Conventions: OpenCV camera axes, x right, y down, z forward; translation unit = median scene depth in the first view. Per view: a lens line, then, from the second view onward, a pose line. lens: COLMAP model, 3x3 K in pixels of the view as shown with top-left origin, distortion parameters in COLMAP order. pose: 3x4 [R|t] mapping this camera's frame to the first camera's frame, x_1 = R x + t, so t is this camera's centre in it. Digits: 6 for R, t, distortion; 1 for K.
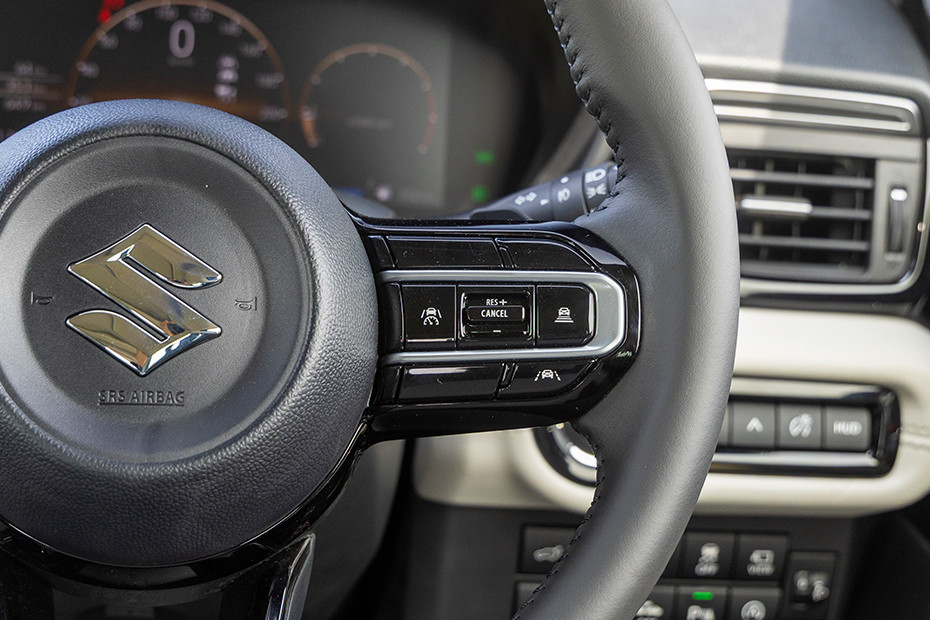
lens RADIAL K [[2154.1, 0, 465.0], [0, 2154.1, 310.0], [0, 0, 1]] dist [-0.071727, -0.109026]
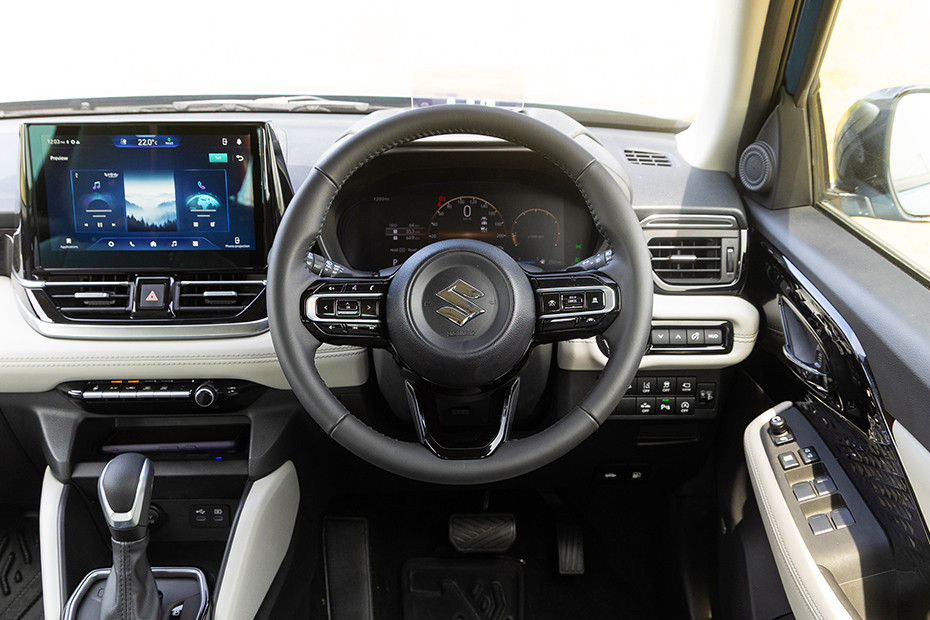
lens RADIAL K [[1041.6, 0, 465.0], [0, 1041.6, 310.0], [0, 0, 1]] dist [0.061751, -0.014046]
pose [[0.988567, -0.056614, -0.139753, 0.067866], [0.056342, 0.998394, -0.005907, 0.014303], [0.139863, -0.002035, 0.990169, -0.489972]]
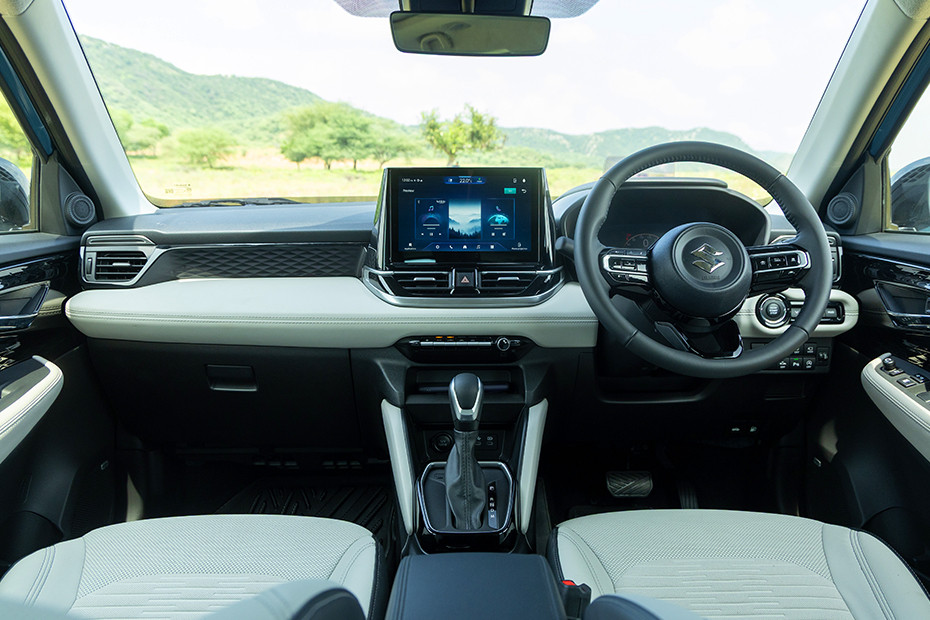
lens RADIAL K [[682.3, 0, 465.0], [0, 682.3, 310.0], [0, 0, 1]] dist [-0.010197, -0.007957]
pose [[0.989473, -0.076582, -0.122792, -0.469078], [0.052944, 0.981246, -0.185348, 0.334033], [0.134683, 0.176896, 0.974971, -0.491650]]
